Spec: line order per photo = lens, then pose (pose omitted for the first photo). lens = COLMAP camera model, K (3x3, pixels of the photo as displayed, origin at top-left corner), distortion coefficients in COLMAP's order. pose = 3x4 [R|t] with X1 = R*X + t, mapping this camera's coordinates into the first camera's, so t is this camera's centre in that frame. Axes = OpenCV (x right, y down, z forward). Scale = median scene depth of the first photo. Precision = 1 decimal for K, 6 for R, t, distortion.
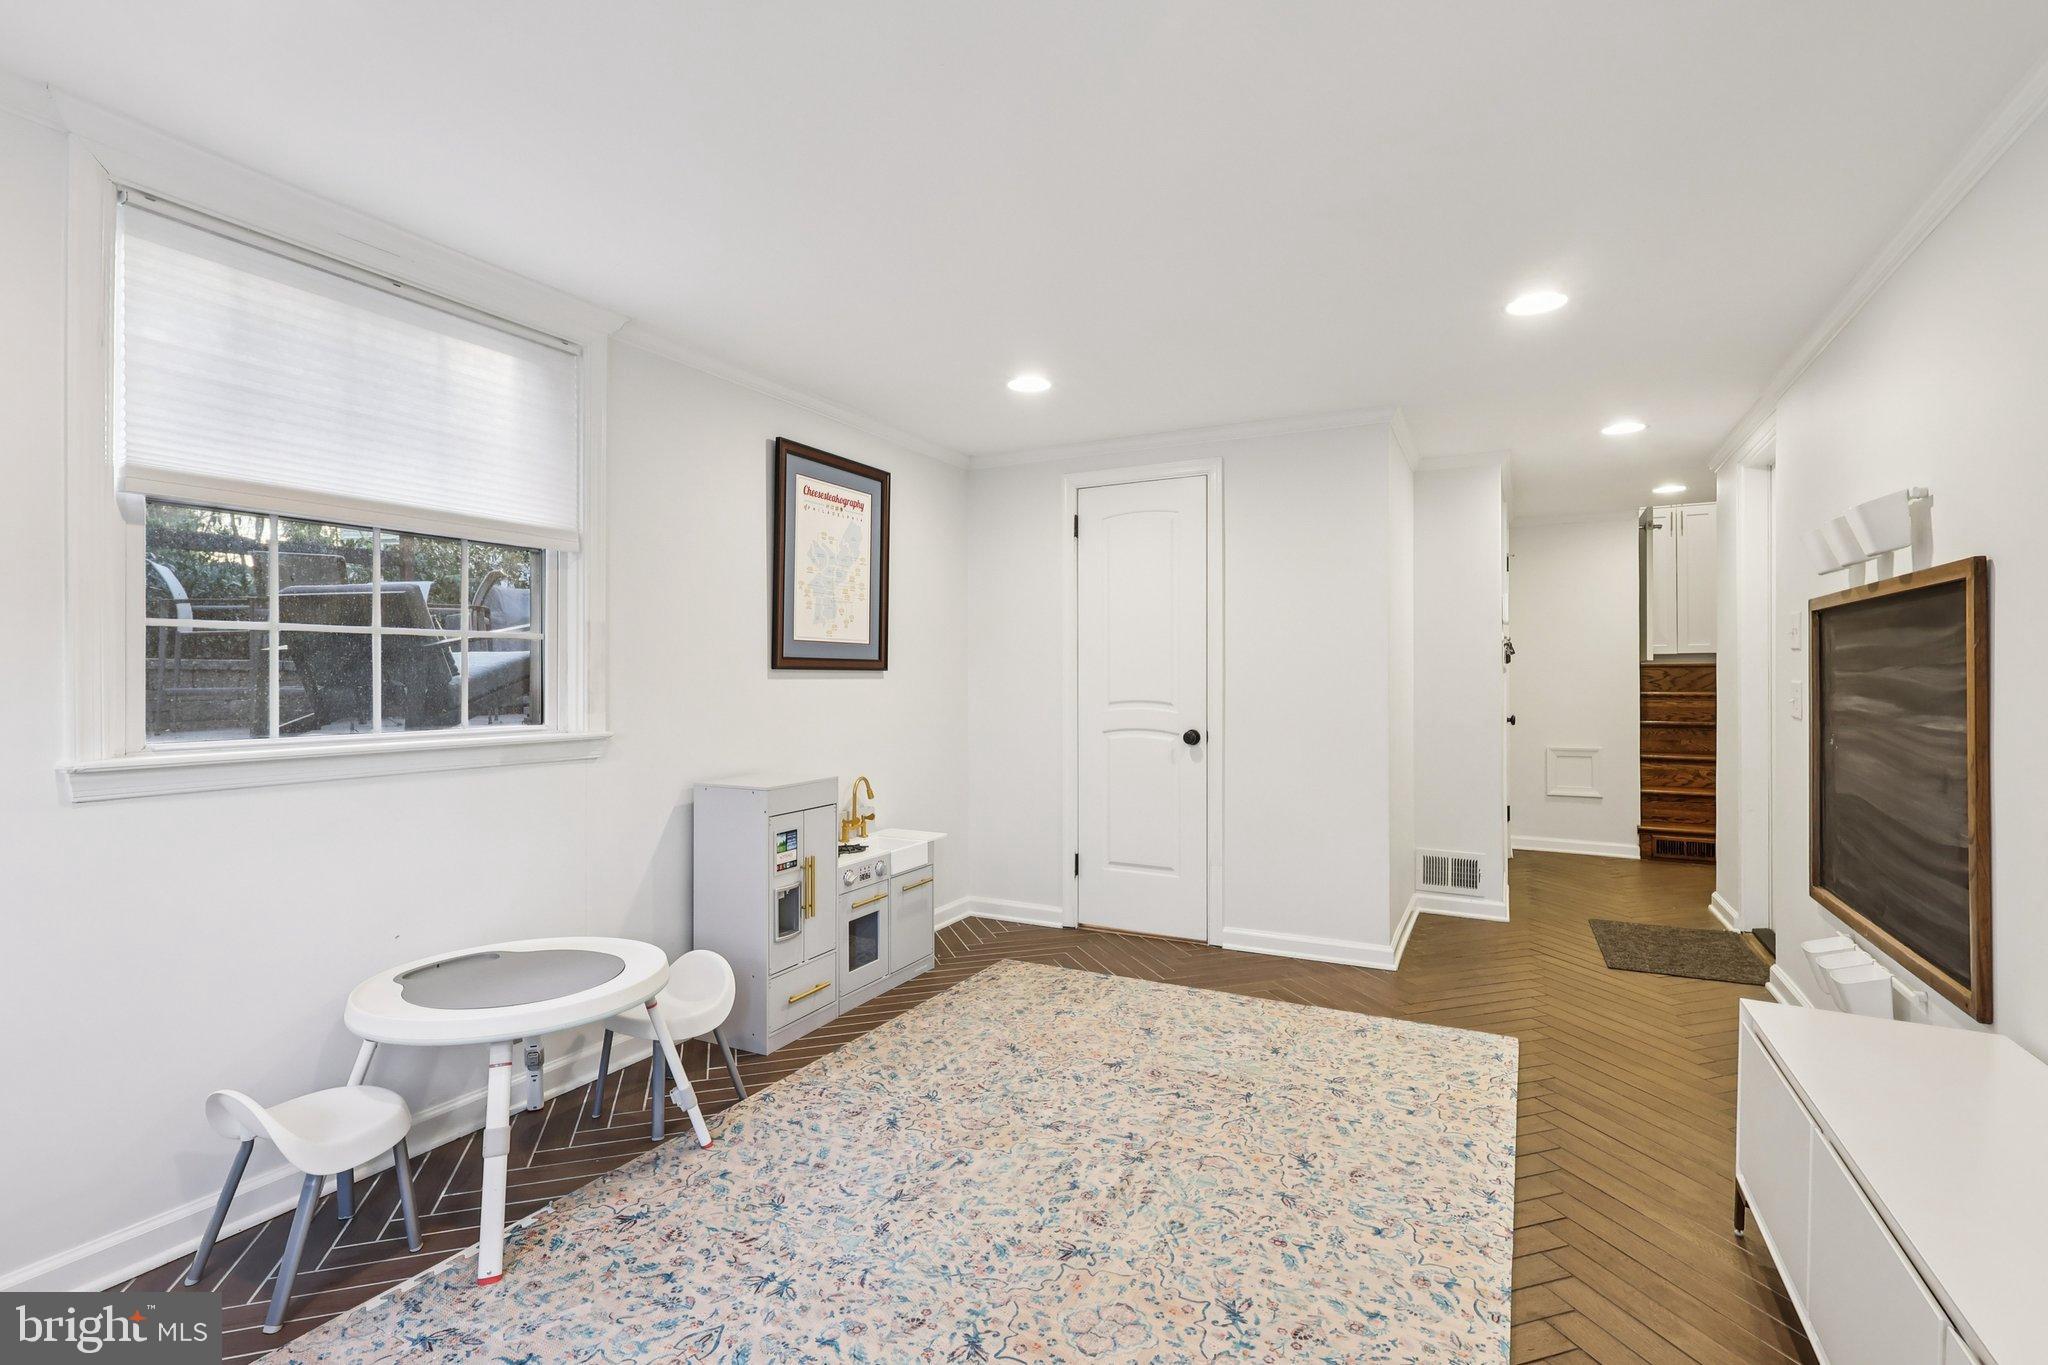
lens RADIAL K [[955.7, 0, 1022.7], [0, 955.7, 676.8], [0, 0, 1]] dist [-0.000799, -0.001413]
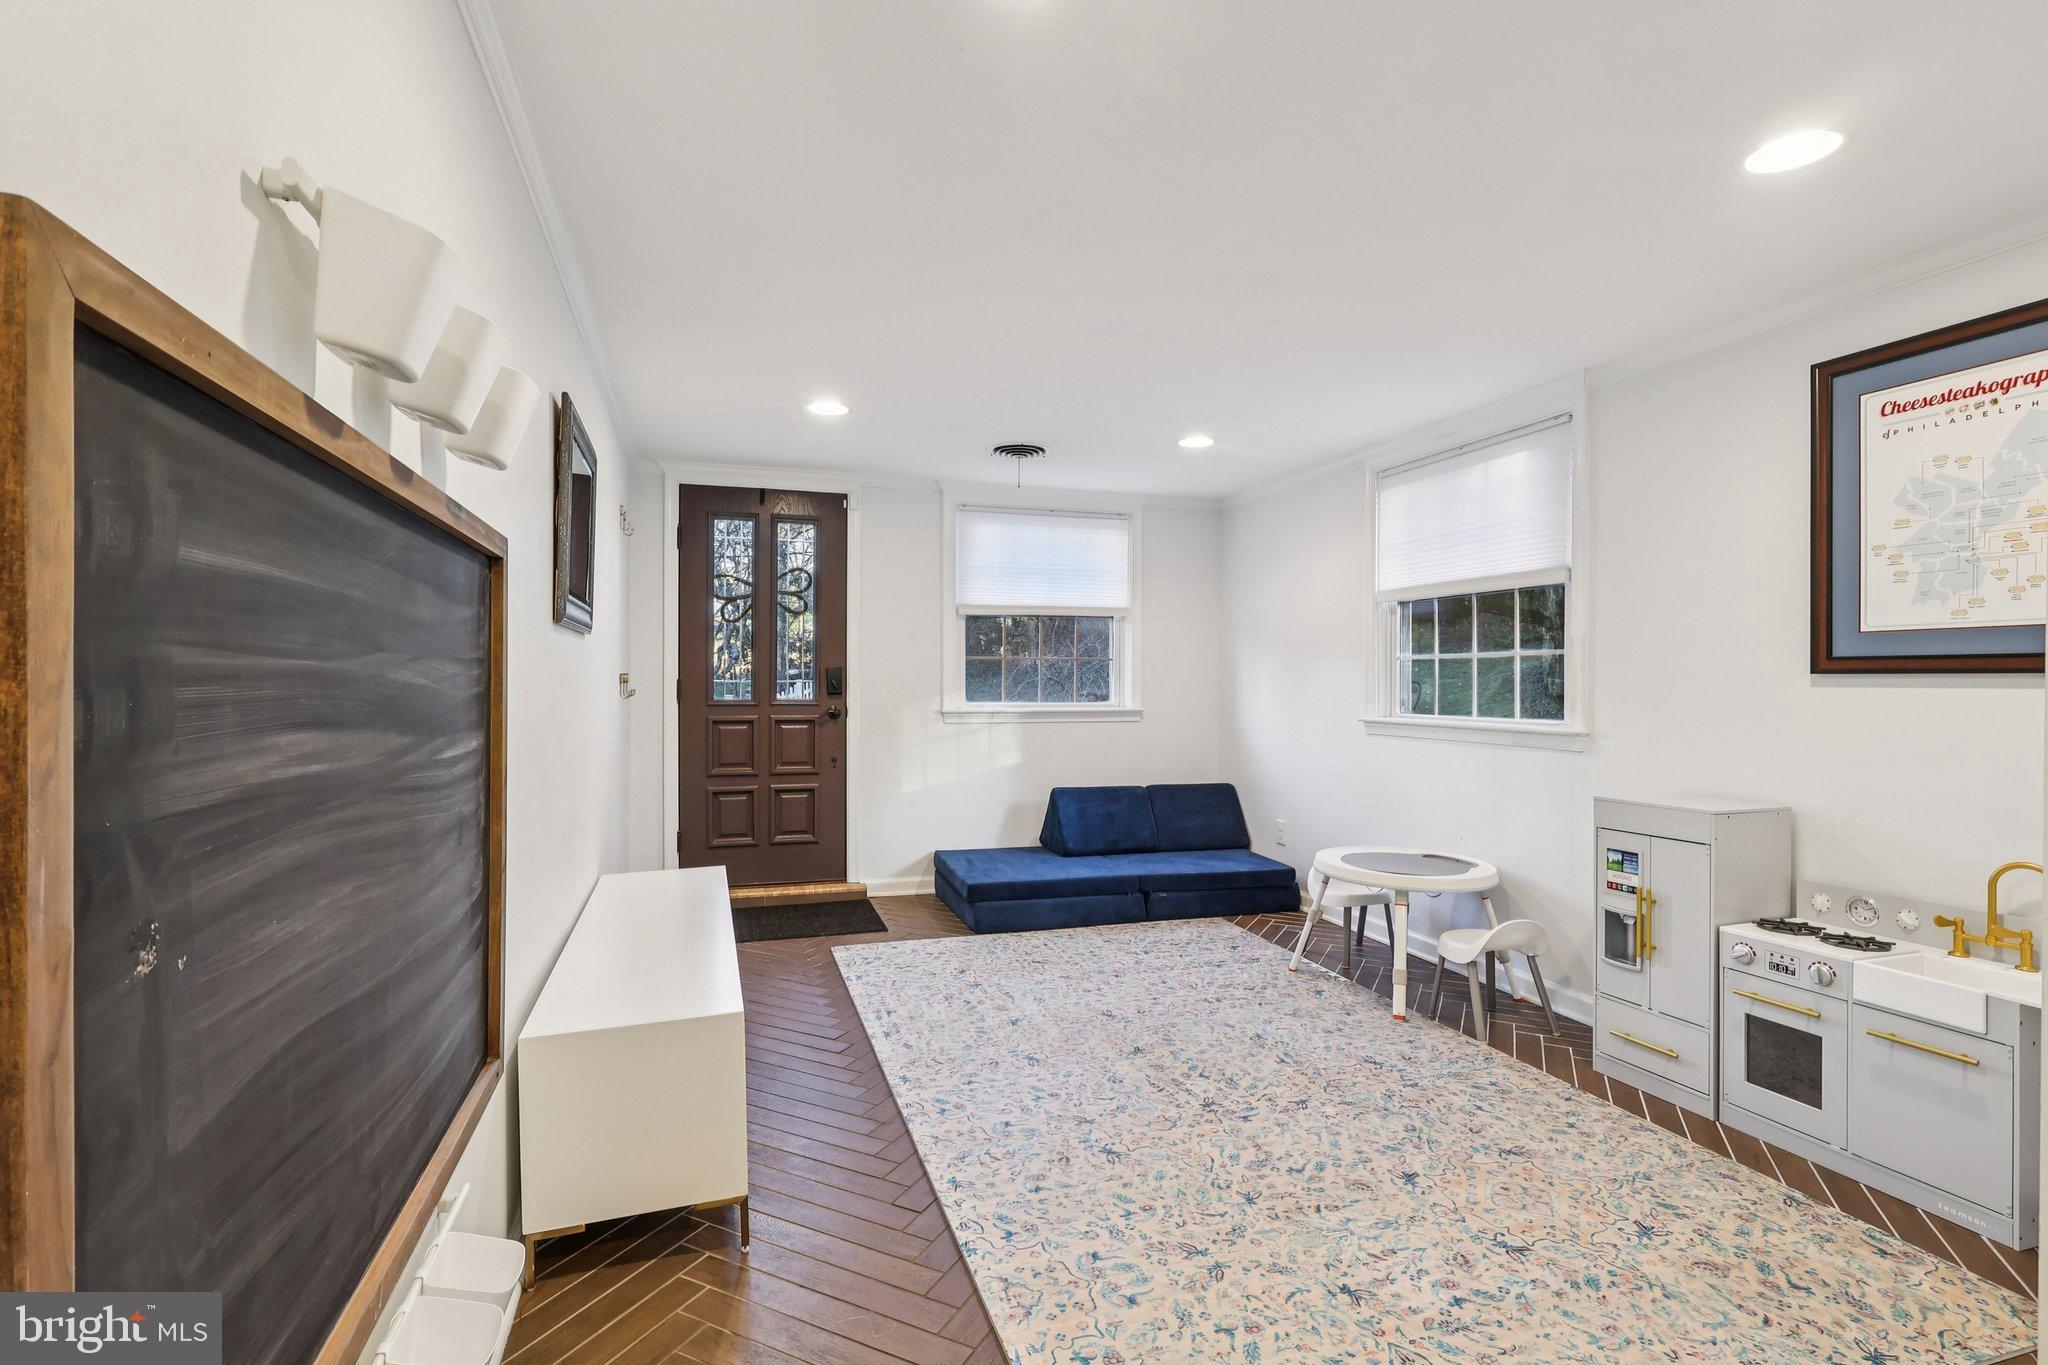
lens RADIAL K [[955.7, 0, 1022.7], [0, 955.7, 676.8], [0, 0, 1]] dist [-0.000799, -0.001413]
pose [[-0.699331, -0.007828, -0.714755, 0.924736], [-0.004530, 0.999968, -0.006520, 0.003141], [0.714783, -0.001322, -0.699345, 1.390139]]
